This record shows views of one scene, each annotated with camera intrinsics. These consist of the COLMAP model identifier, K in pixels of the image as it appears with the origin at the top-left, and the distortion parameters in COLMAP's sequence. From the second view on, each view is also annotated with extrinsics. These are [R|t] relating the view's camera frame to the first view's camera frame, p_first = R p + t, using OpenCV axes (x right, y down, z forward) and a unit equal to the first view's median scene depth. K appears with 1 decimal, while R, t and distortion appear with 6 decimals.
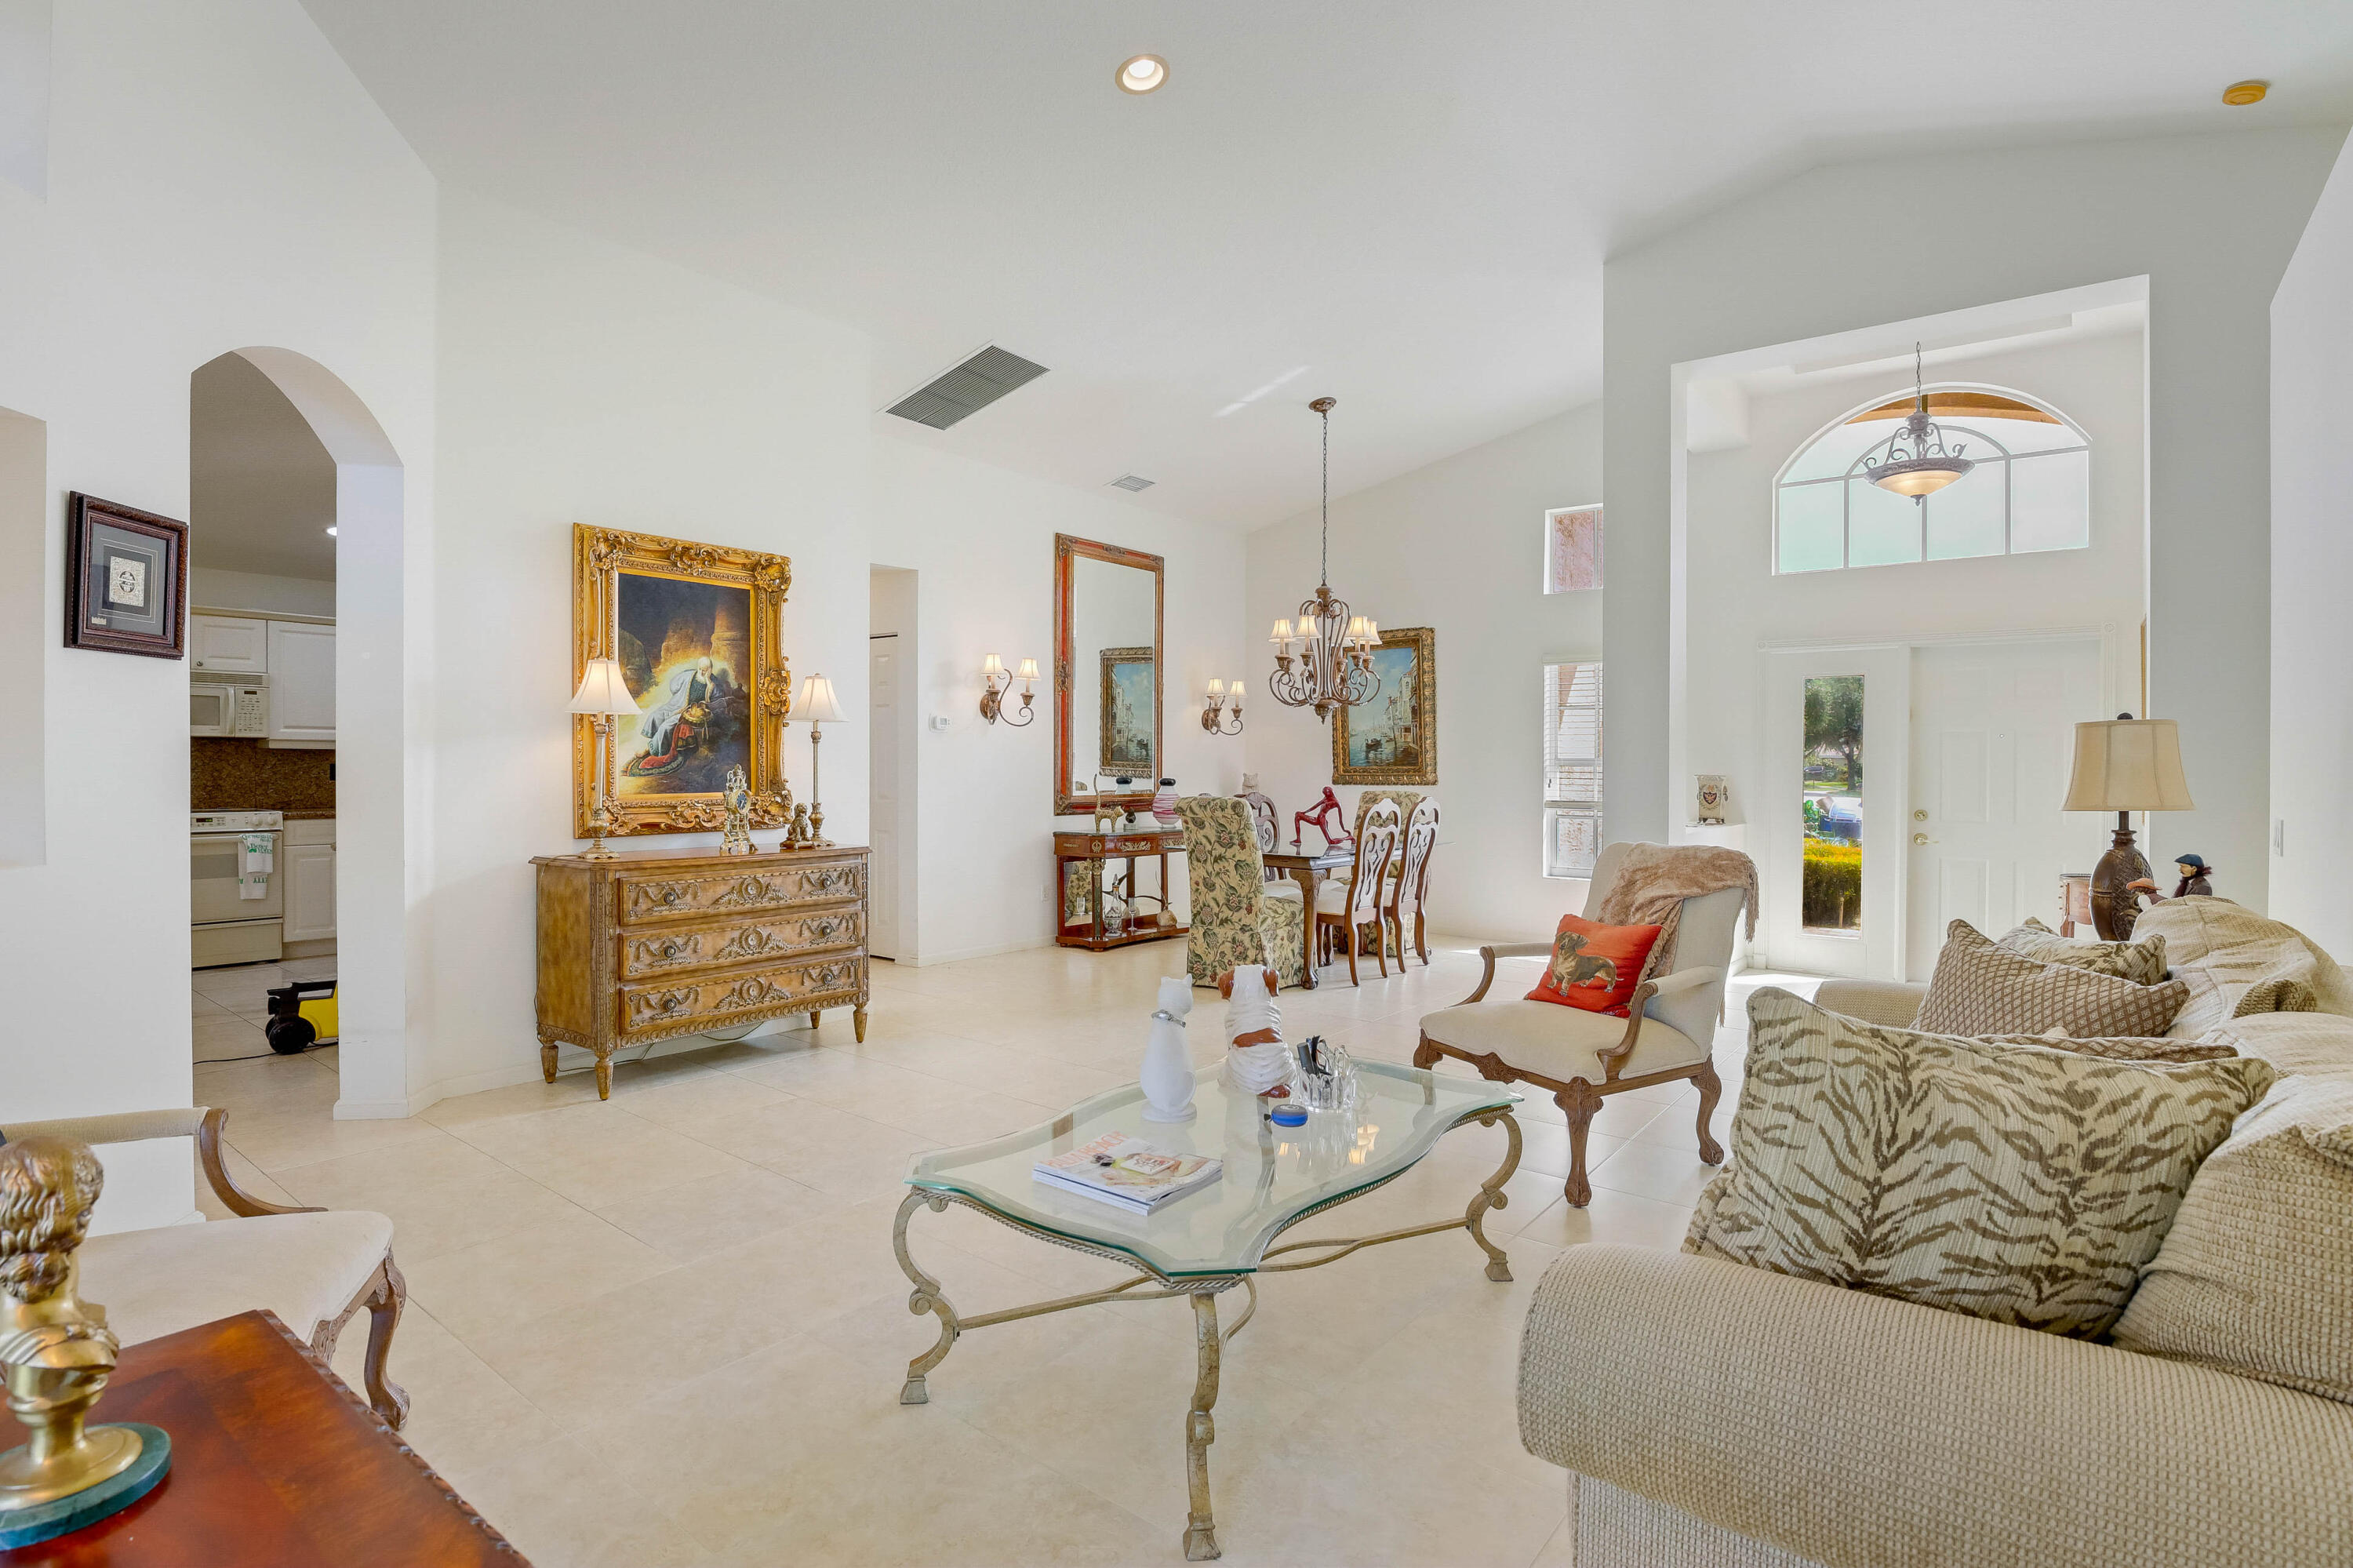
lens RADIAL K [[1160.5, 0, 1161.1], [0, 1160.5, 770.2], [0, 0, 1]] dist [-0.021928, -0.000388]
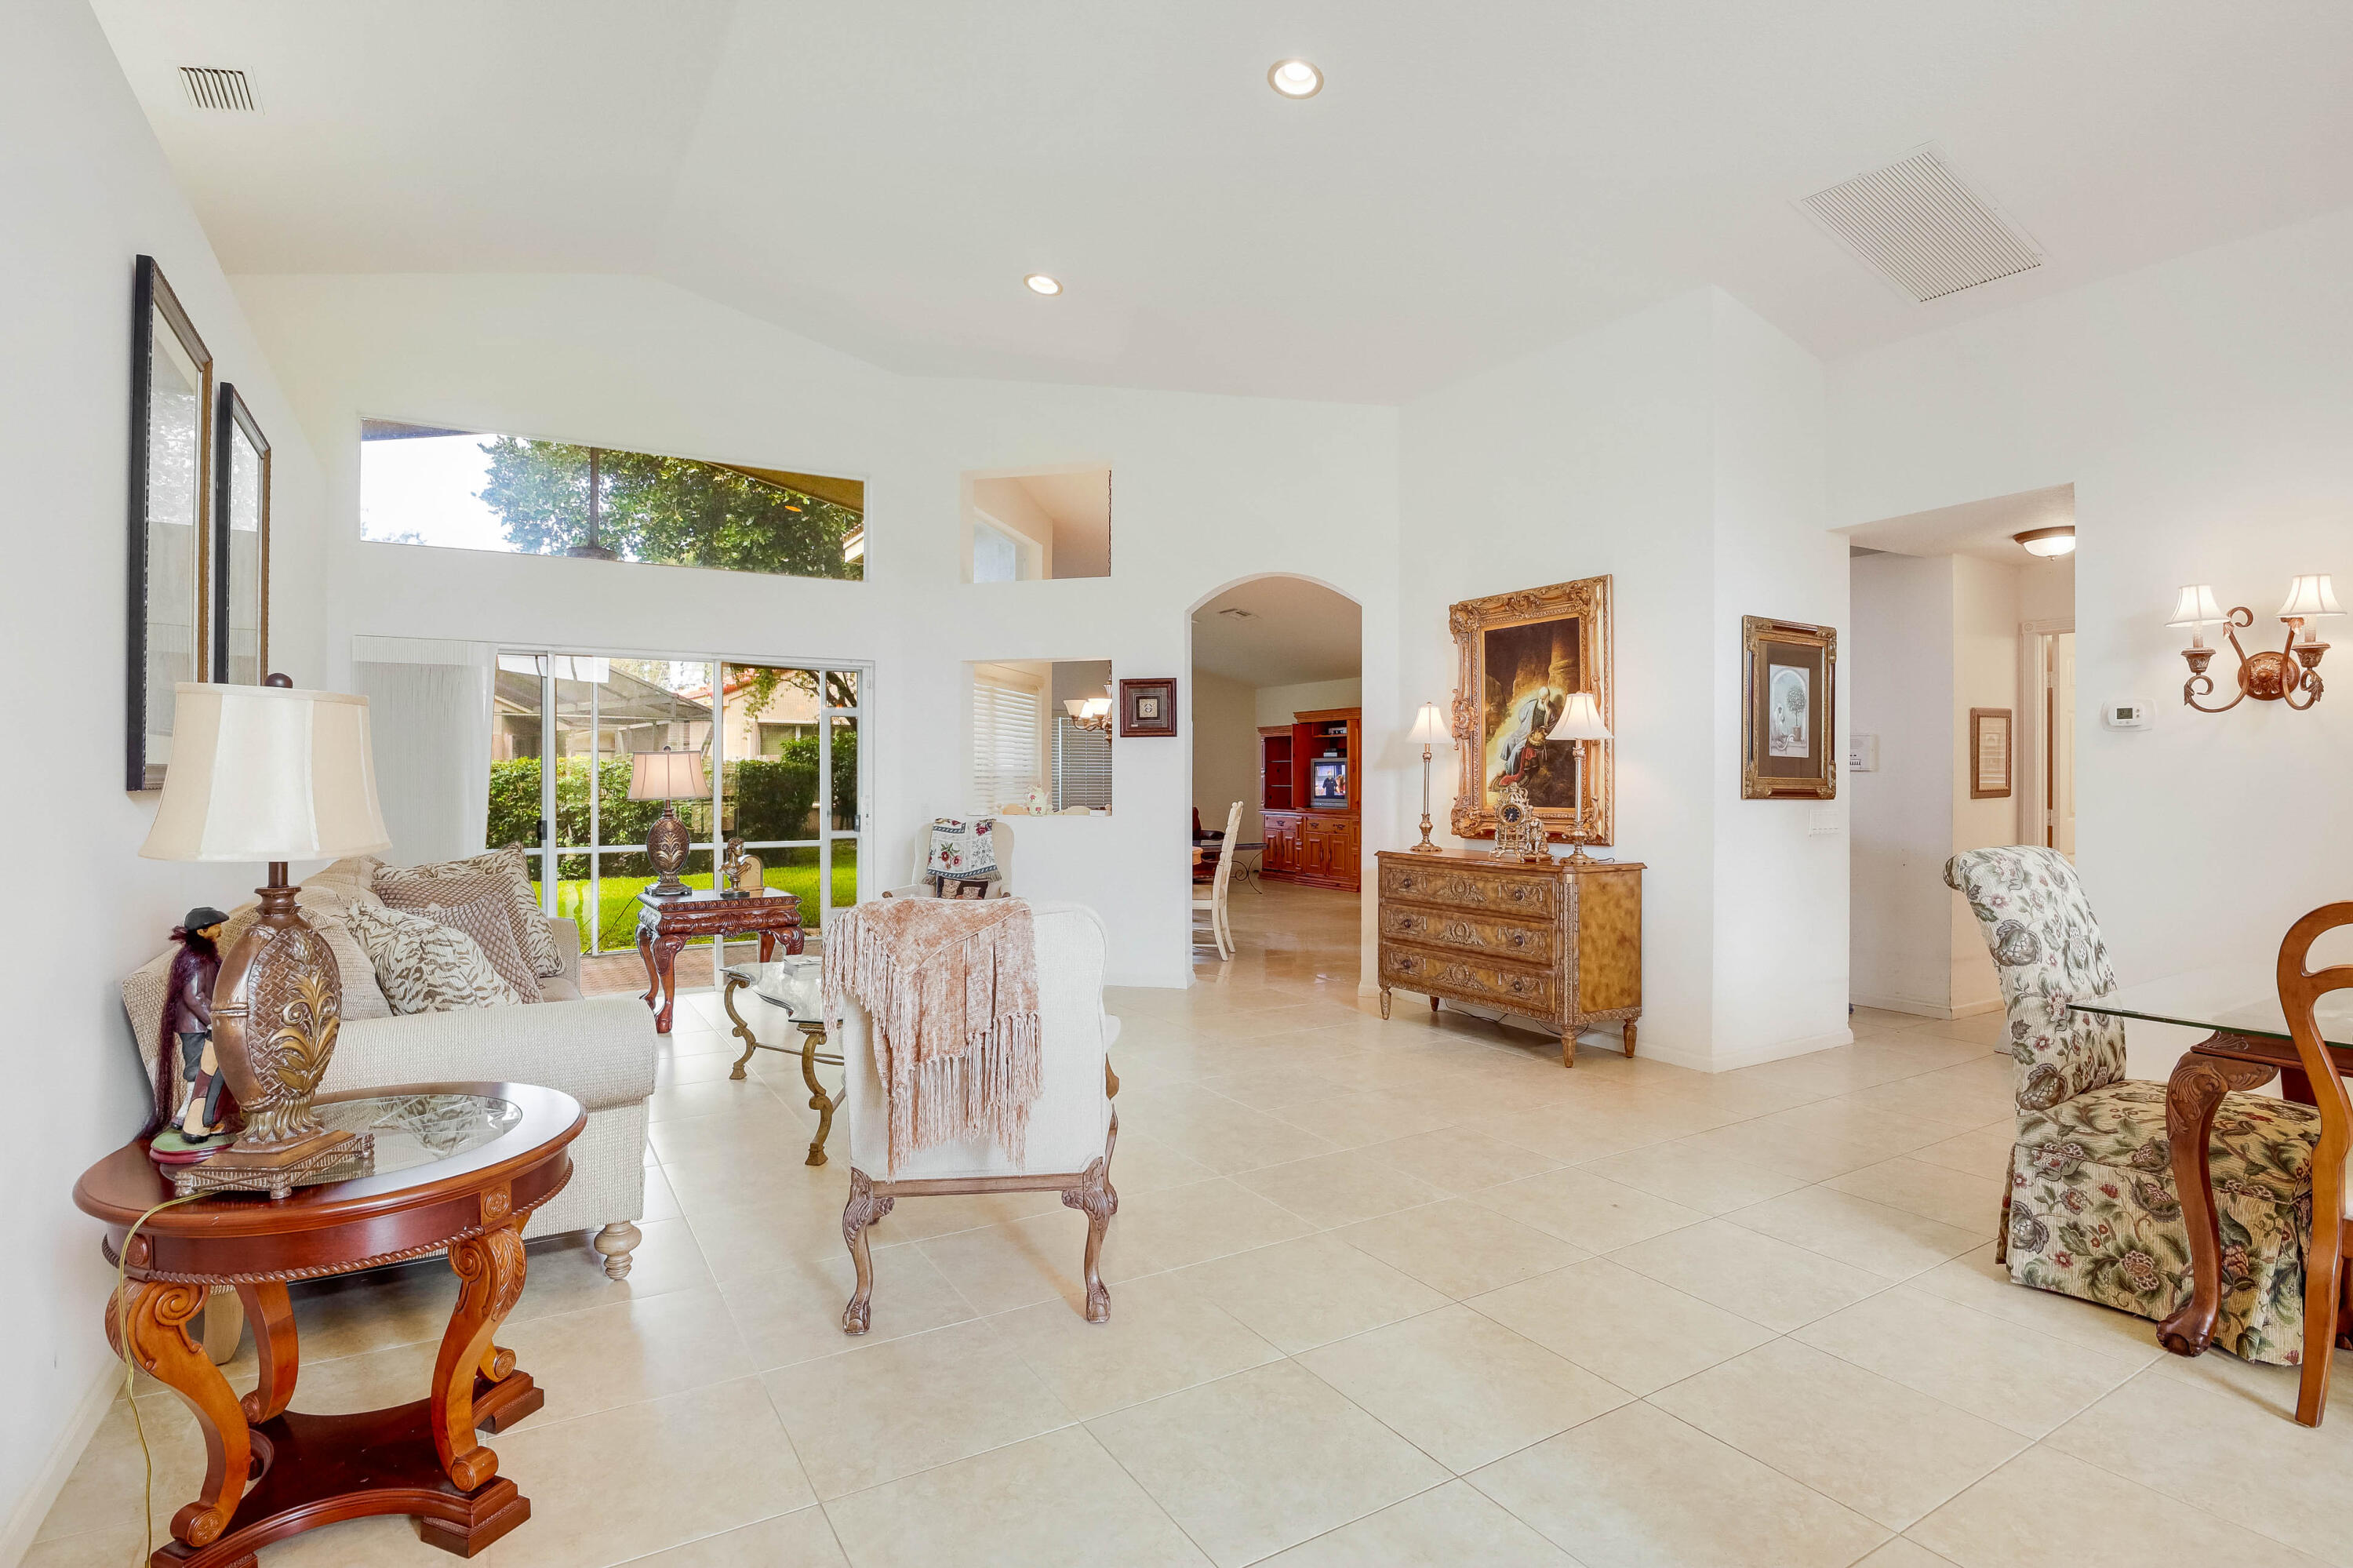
lens RADIAL K [[1203.3, 0, 1176.5], [0, 1203.3, 784.0], [0, 0, 1]] dist [-0.024643, 0.000056]
pose [[-0.363503, -0.001087, -0.931593, 0.846914], [-0.008610, 0.999961, 0.002193, -0.002690], [0.931553, 0.008818, -0.363498, 1.119326]]
